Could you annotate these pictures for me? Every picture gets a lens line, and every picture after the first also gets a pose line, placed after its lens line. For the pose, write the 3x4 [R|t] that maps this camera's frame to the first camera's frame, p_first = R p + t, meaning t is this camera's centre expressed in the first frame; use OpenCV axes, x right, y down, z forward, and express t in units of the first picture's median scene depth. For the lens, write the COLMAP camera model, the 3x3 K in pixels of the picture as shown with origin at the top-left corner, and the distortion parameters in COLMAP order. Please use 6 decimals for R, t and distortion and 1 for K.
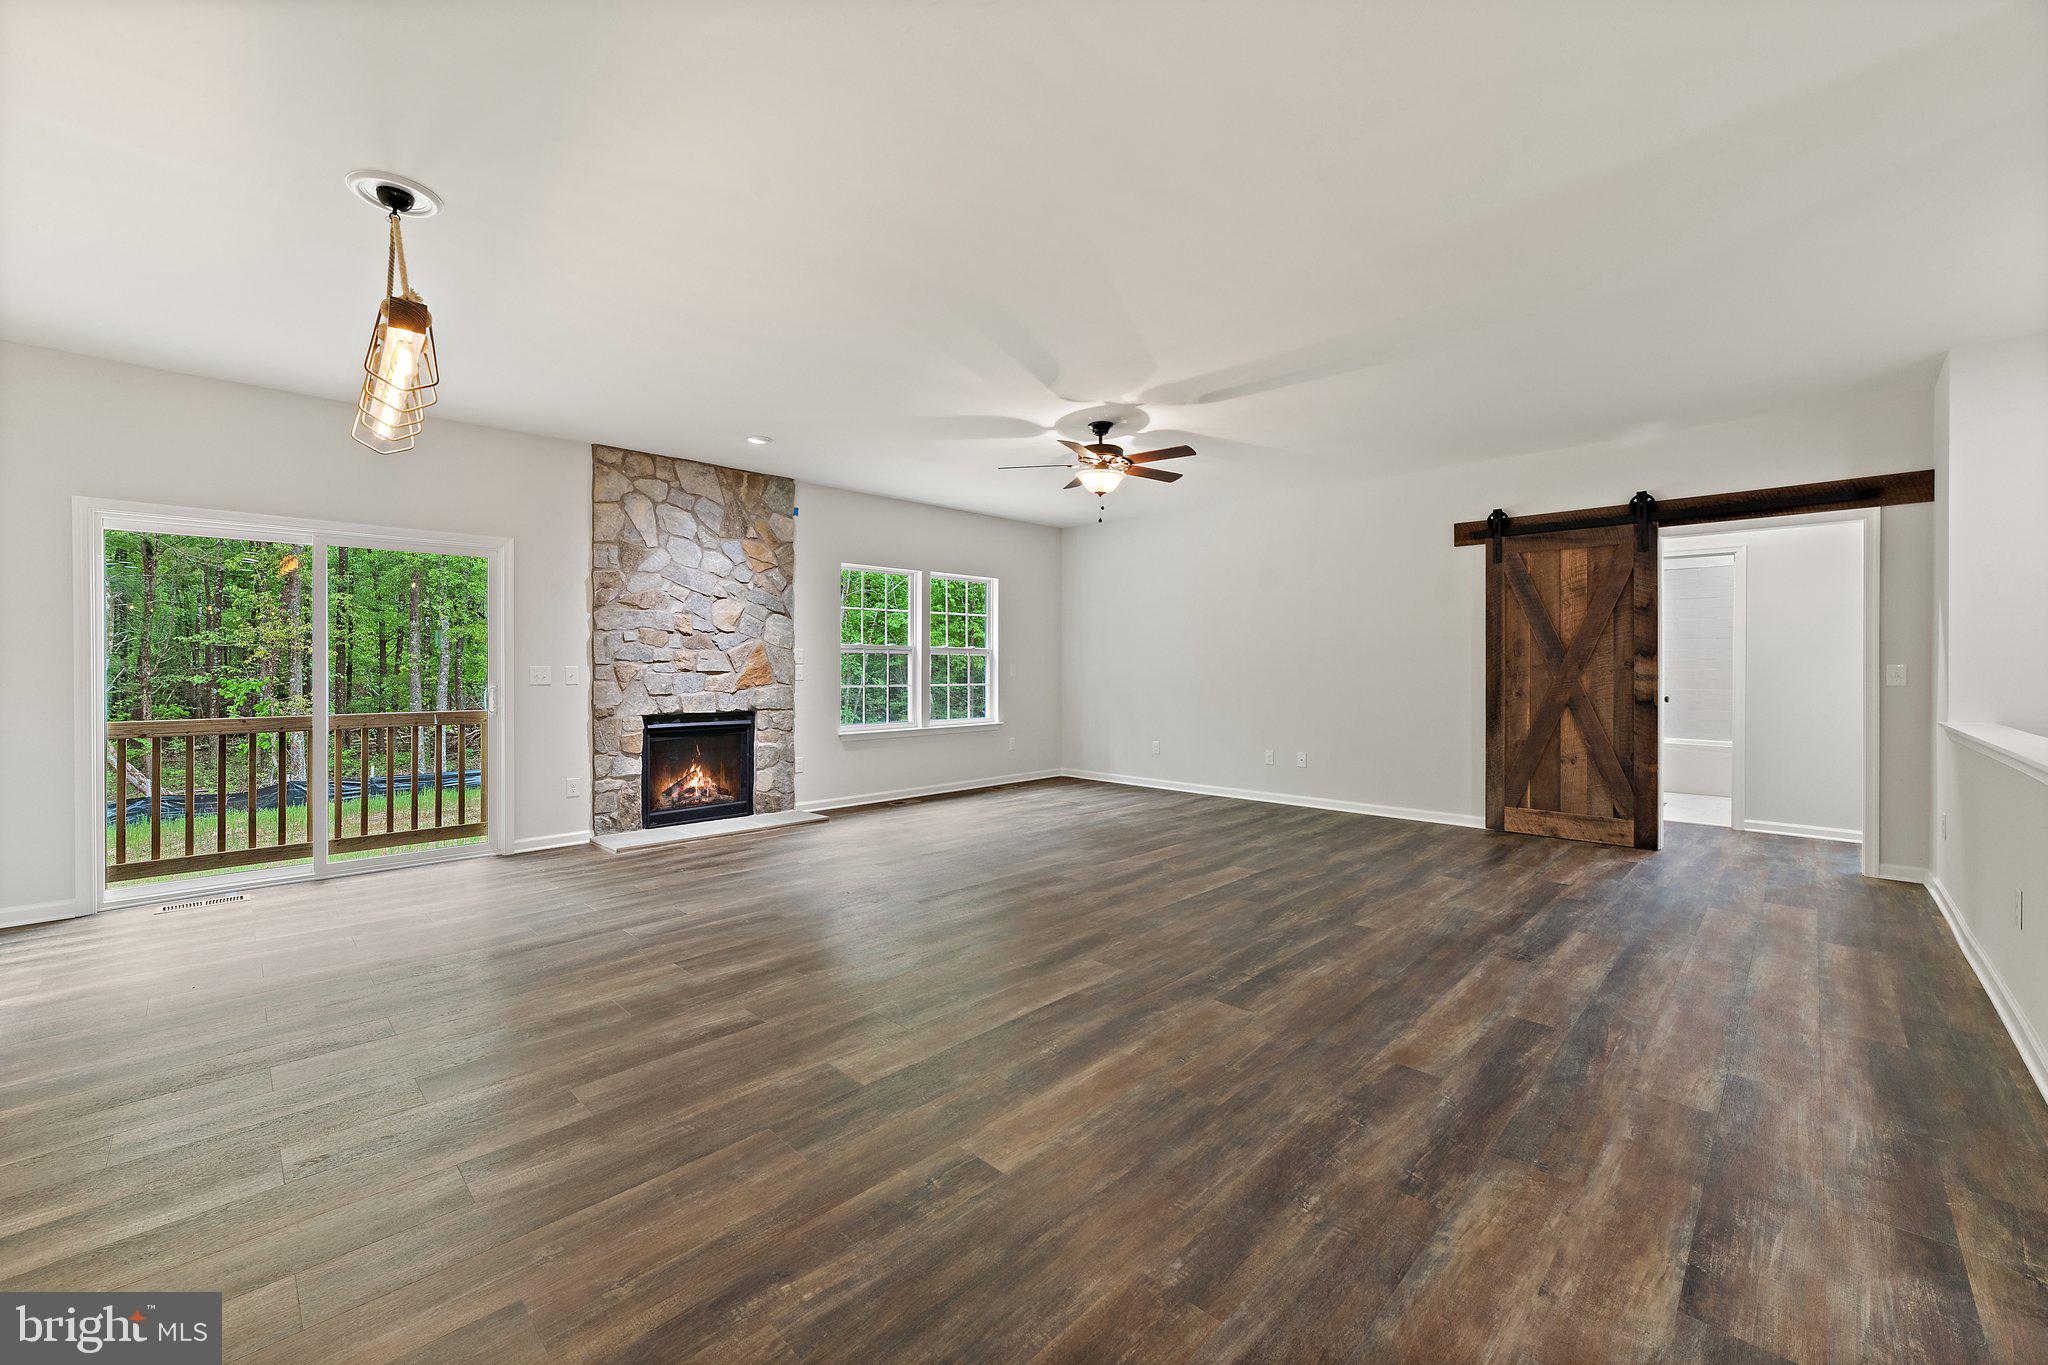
lens RADIAL K [[808.4, 0, 1018.5], [0, 808.4, 668.0], [0, 0, 1]] dist [-0.018676, 0.006439]
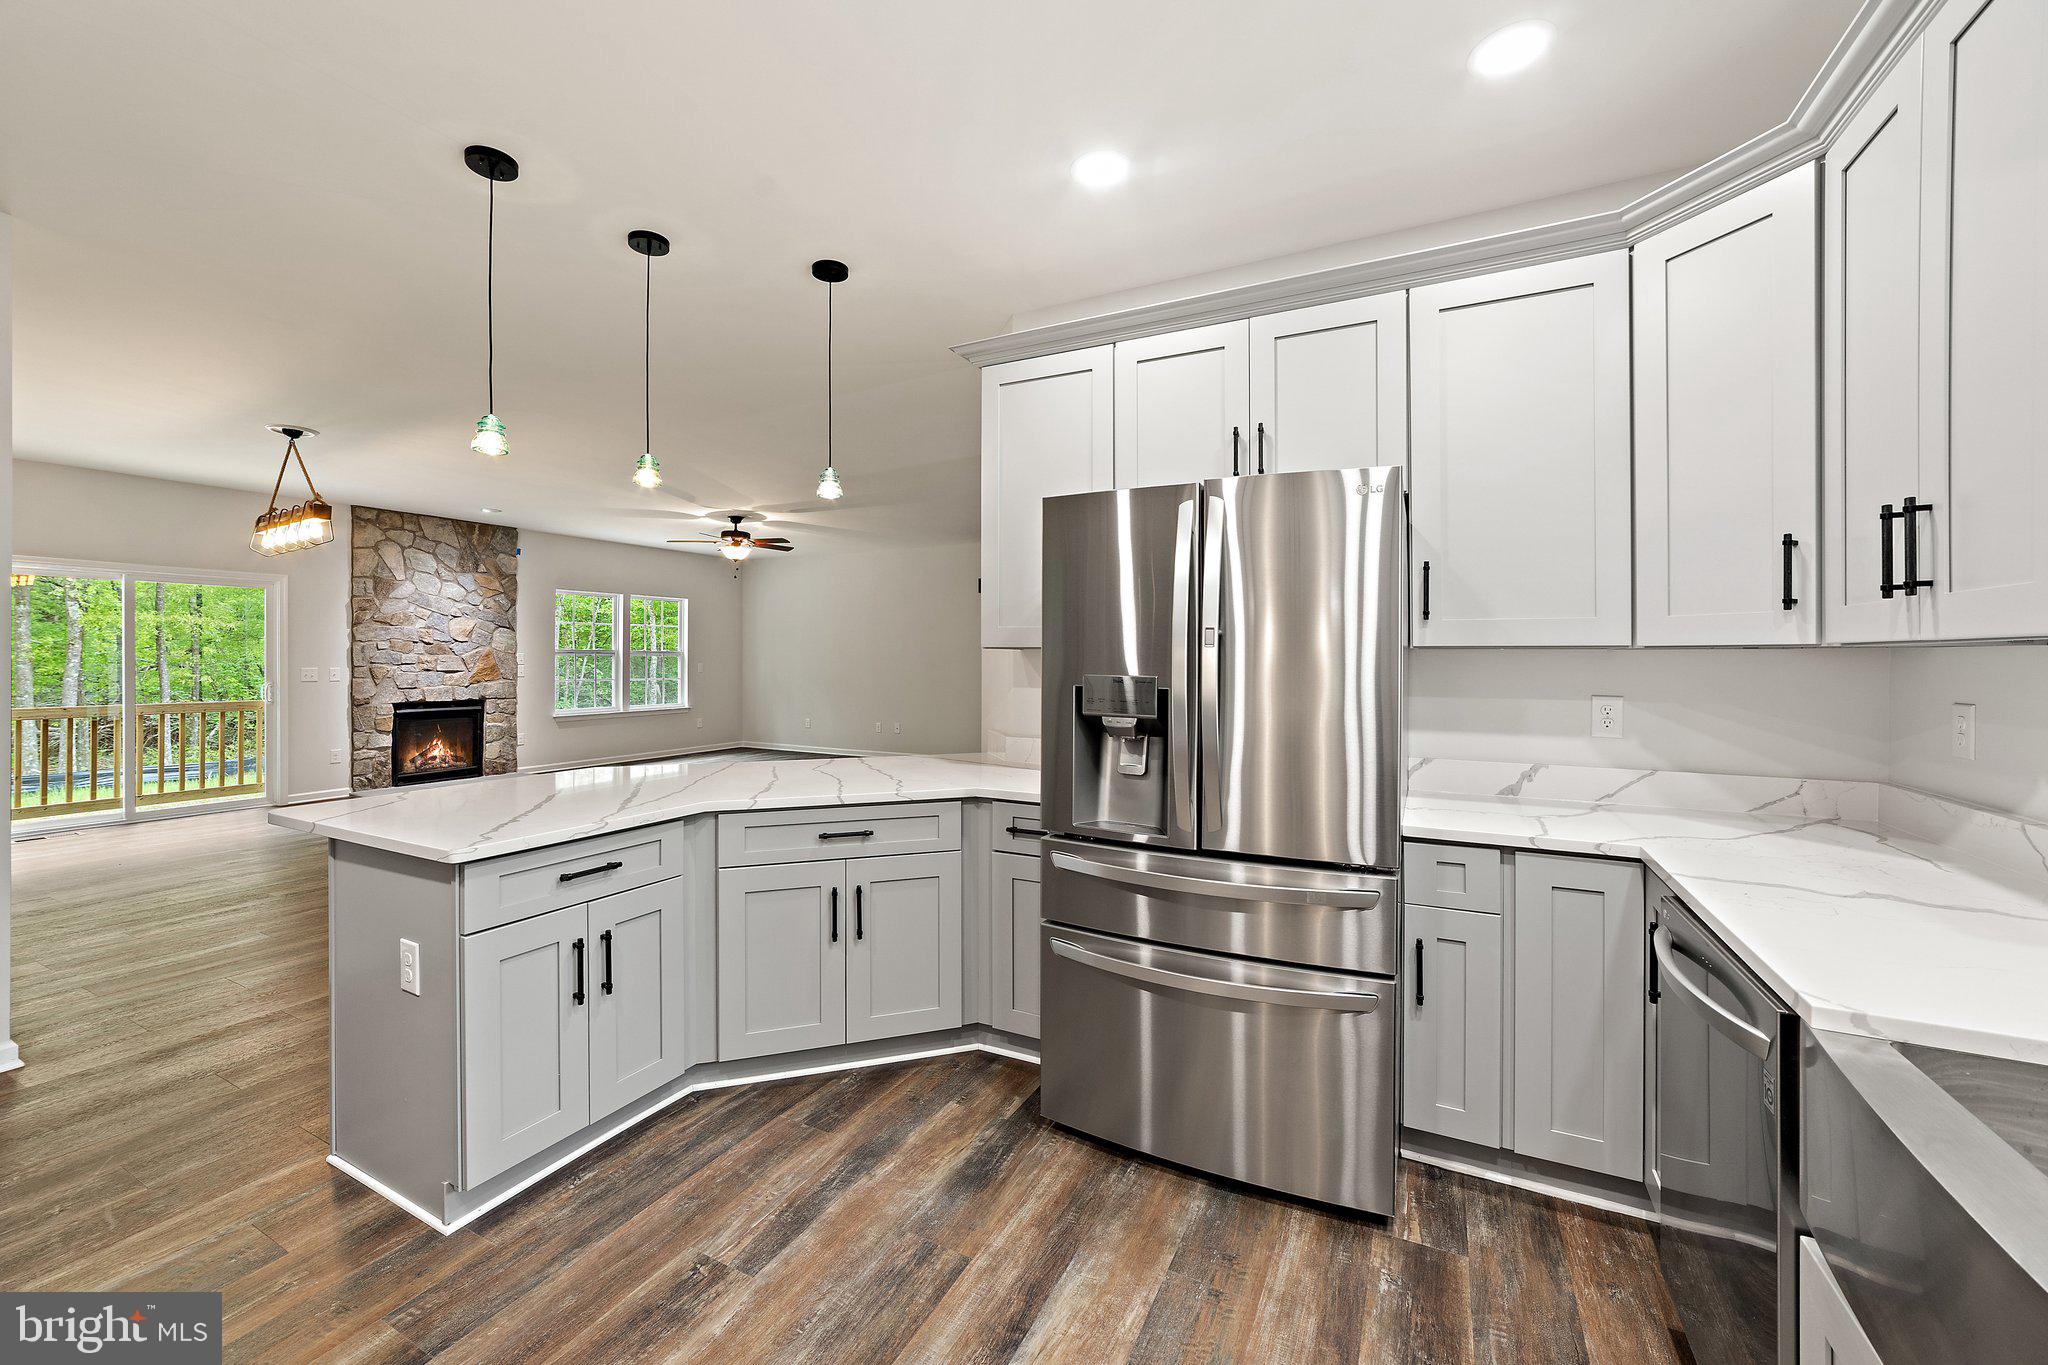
lens RADIAL K [[803.1, 0, 1018.3], [0, 803.1, 660.9], [0, 0, 1]] dist [-0.011732, 0.000072]
pose [[0.954512, 0.003421, 0.298152, 0.144499], [-0.004868, 0.999980, 0.004112, -0.024007], [-0.298132, -0.005376, 0.954509, -0.613561]]
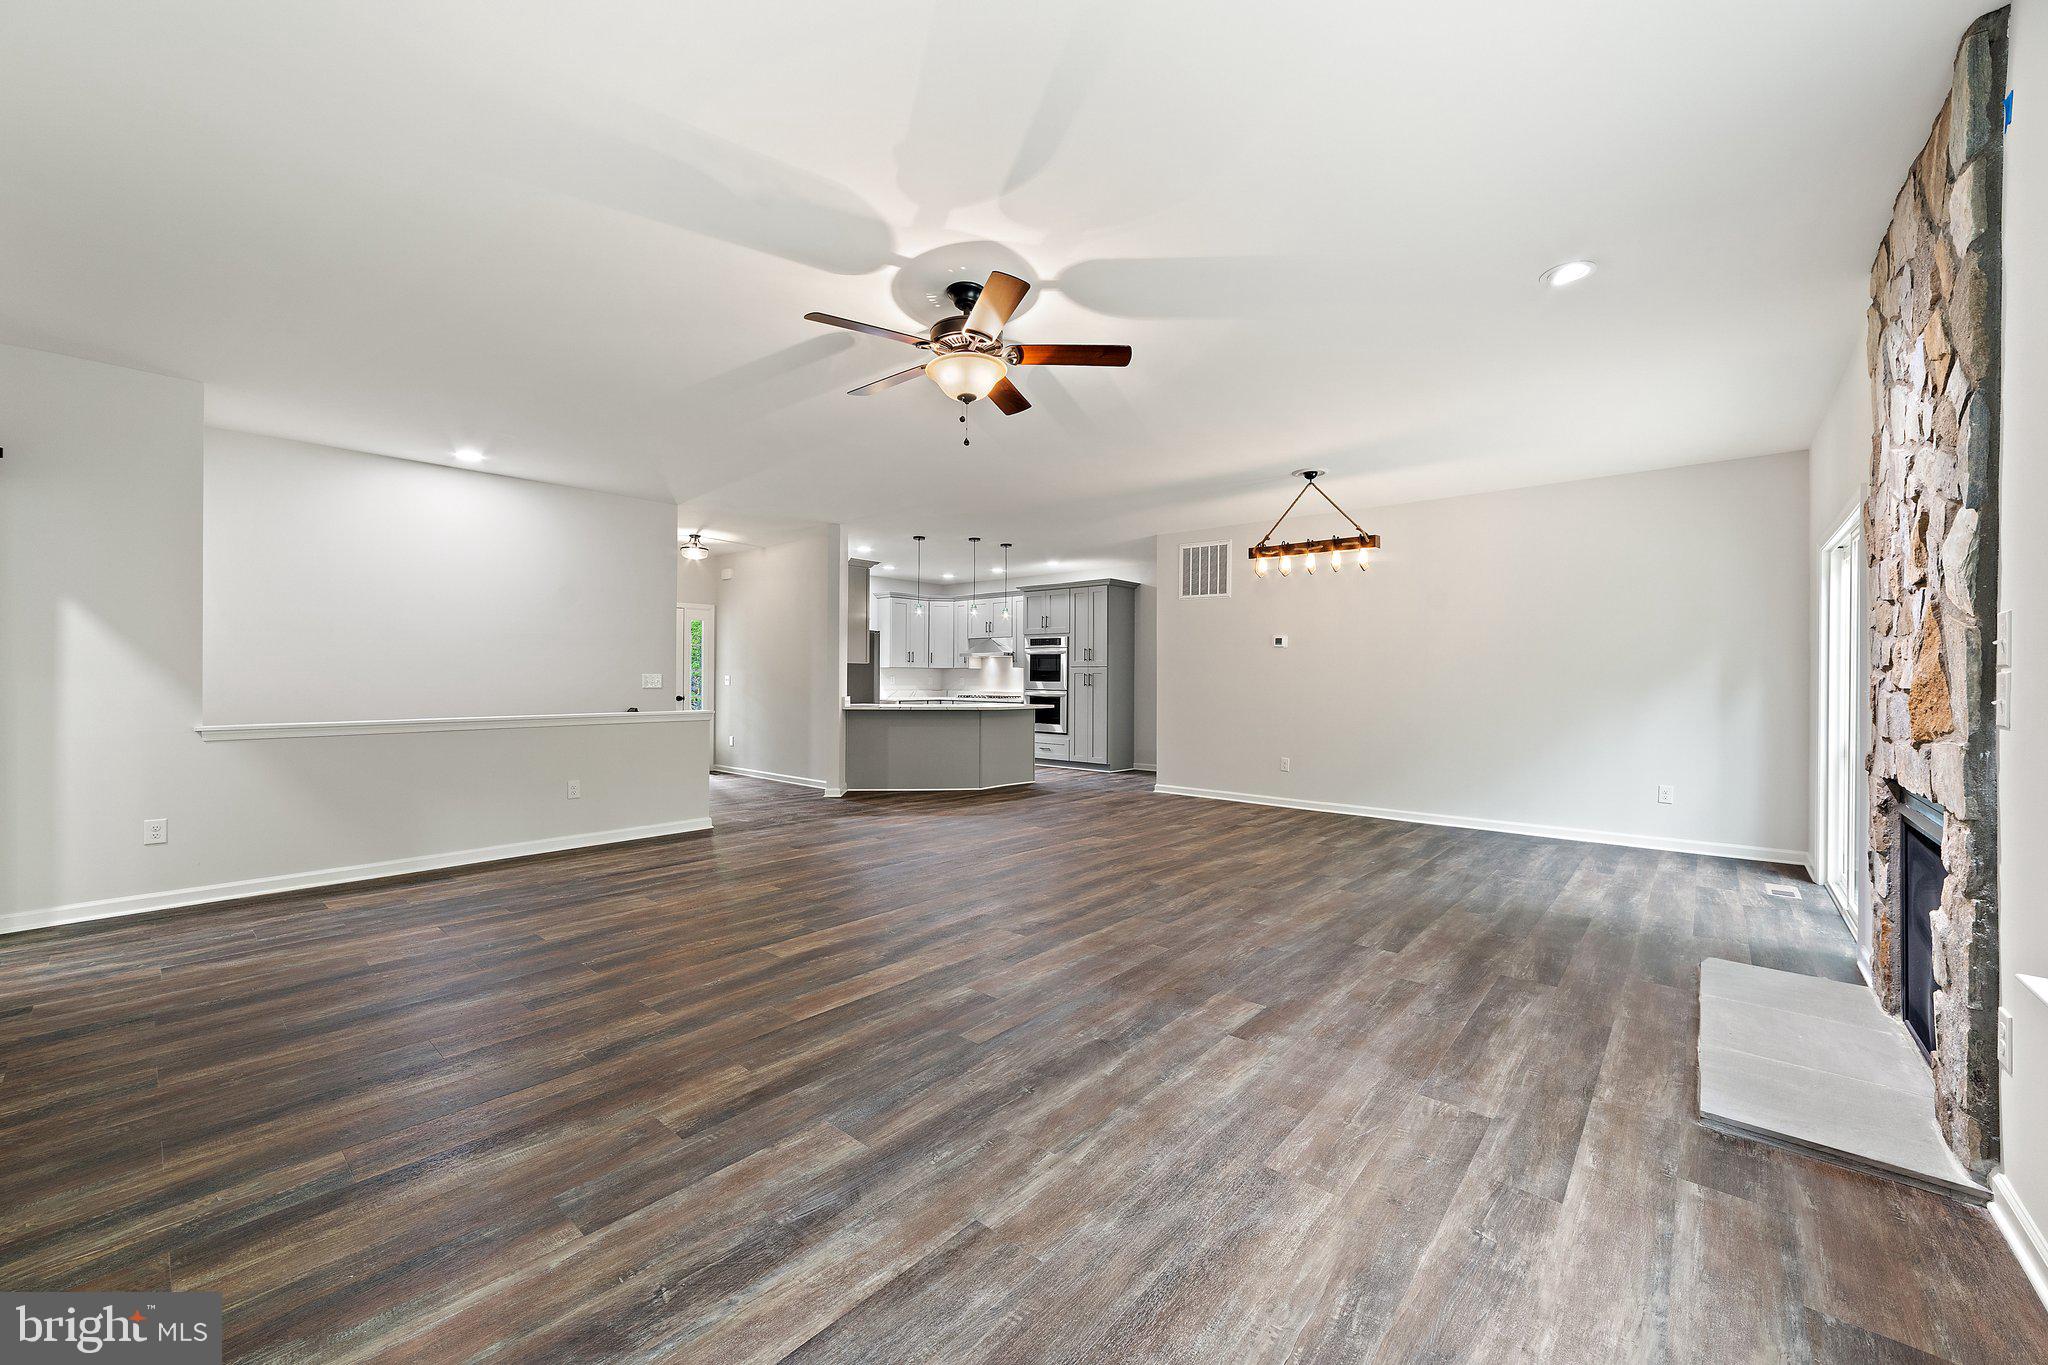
lens RADIAL K [[796.4, 0, 1014.7], [0, 796.4, 680.0], [0, 0, 1]] dist [-0.024901, 0.011475]
pose [[-0.998115, -0.003135, -0.061294, 0.092217], [-0.003255, 0.999993, 0.001861, -0.000310], [0.061287, 0.002057, -0.998118, 1.456838]]
